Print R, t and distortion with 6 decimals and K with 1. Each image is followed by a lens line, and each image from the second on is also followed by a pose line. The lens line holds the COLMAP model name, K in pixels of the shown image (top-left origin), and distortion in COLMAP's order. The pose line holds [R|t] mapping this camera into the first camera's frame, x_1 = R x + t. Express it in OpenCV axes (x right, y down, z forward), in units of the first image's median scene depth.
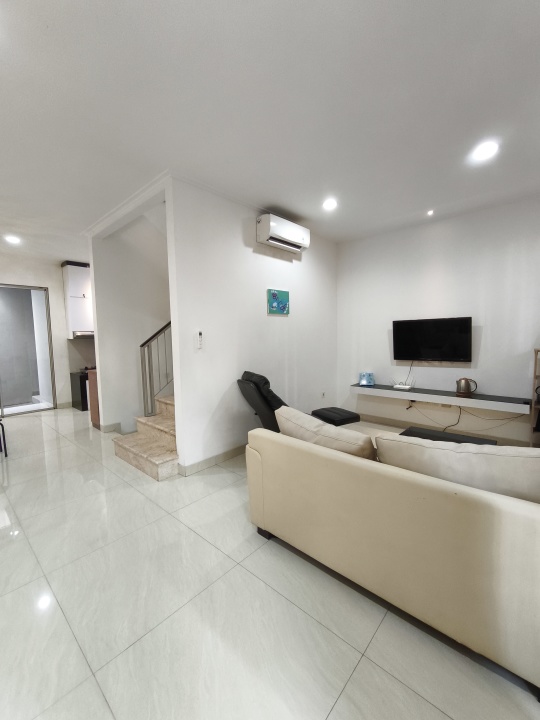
lens RADIAL K [[306.4, 0, 270.0], [0, 306.4, 360.0], [0, 0, 1]] dist [-0.000424, -0.000131]
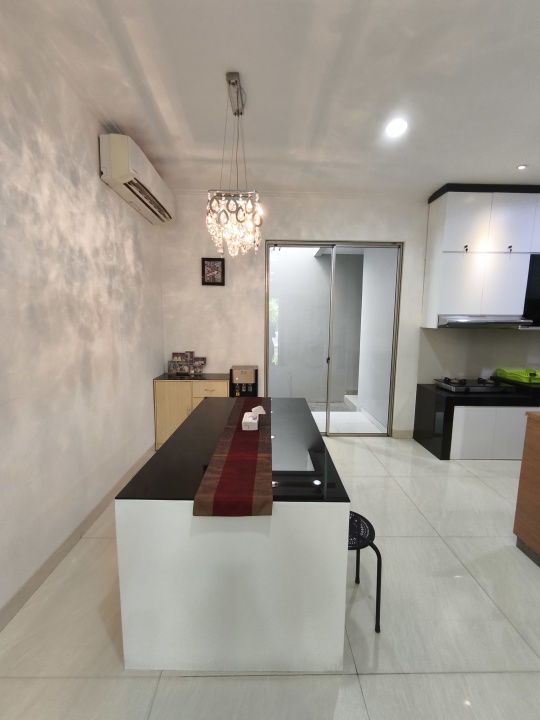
lens RADIAL K [[306.4, 0, 270.0], [0, 306.4, 360.0], [0, 0, 1]] dist [-0.000424, -0.000131]
pose [[0.685015, 0.114073, -0.719542, -0.749564], [-0.081385, 0.993465, 0.080020, -0.052910], [0.723968, 0.003745, 0.689823, 0.661074]]
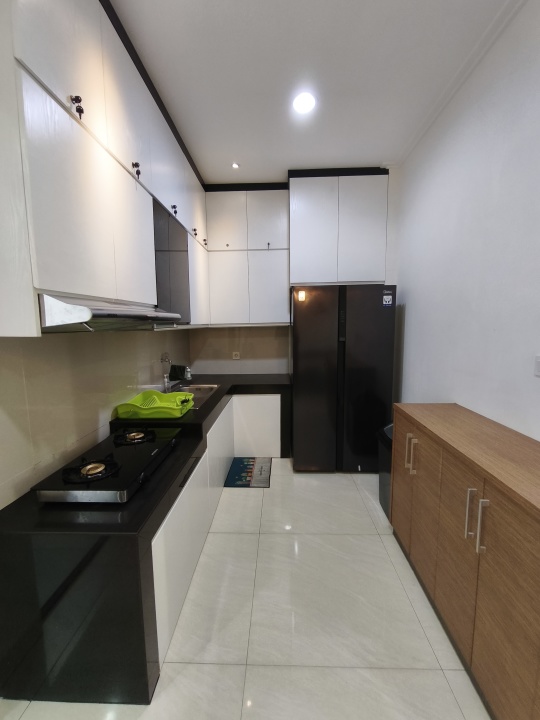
lens RADIAL K [[306.4, 0, 270.0], [0, 306.4, 360.0], [0, 0, 1]] dist [-0.000424, -0.000131]
pose [[0.764082, -0.063192, 0.642016, -1.138394], [0.041076, 0.997937, 0.049338, -0.105288], [-0.643810, -0.011327, 0.765102, 1.408522]]
